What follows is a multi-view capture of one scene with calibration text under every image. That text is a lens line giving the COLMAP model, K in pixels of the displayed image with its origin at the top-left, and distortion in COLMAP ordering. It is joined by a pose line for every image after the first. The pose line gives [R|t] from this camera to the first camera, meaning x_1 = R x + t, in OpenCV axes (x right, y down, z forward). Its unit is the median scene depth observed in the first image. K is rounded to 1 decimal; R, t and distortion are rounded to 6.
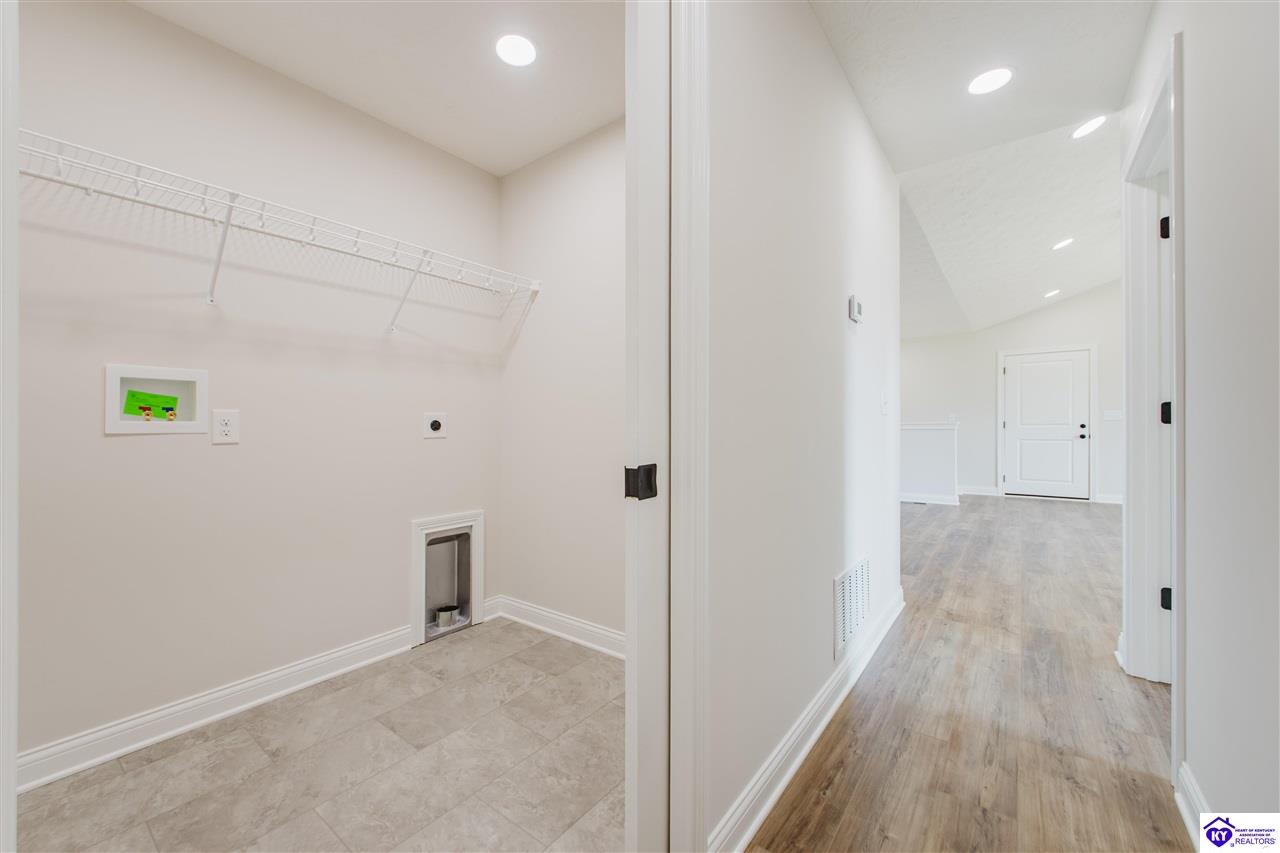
lens RADIAL K [[499.9, 0, 636.0], [0, 499.9, 430.7], [0, 0, 1]] dist [-0.004328, -0.001689]
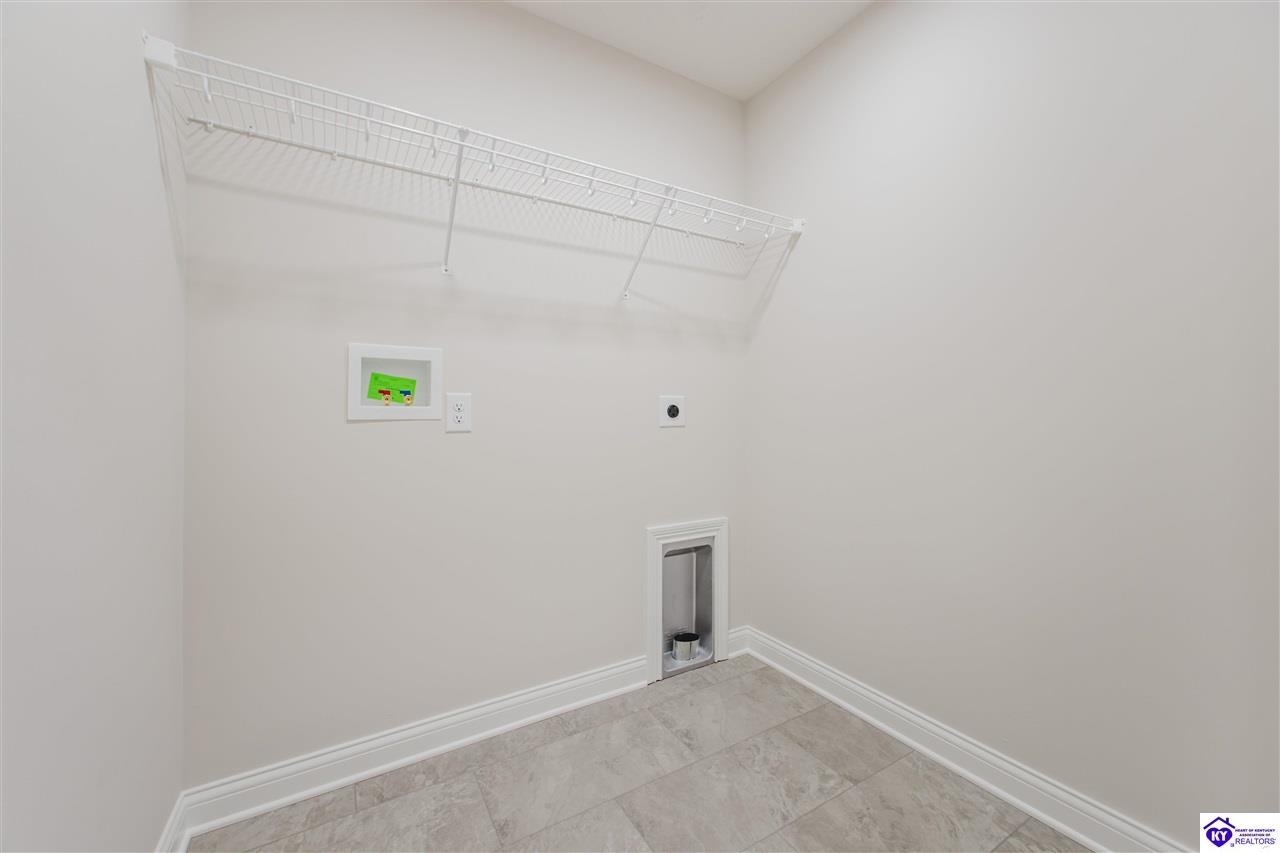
lens RADIAL K [[499.9, 0, 644.2], [0, 499.9, 422.1], [0, 0, 1]] dist [-0.004328, -0.001689]
pose [[0.932181, 0.006530, -0.361934, -0.186263], [-0.003435, 0.999952, 0.009196, 0.000023], [0.361977, -0.007329, 0.932158, 0.276109]]
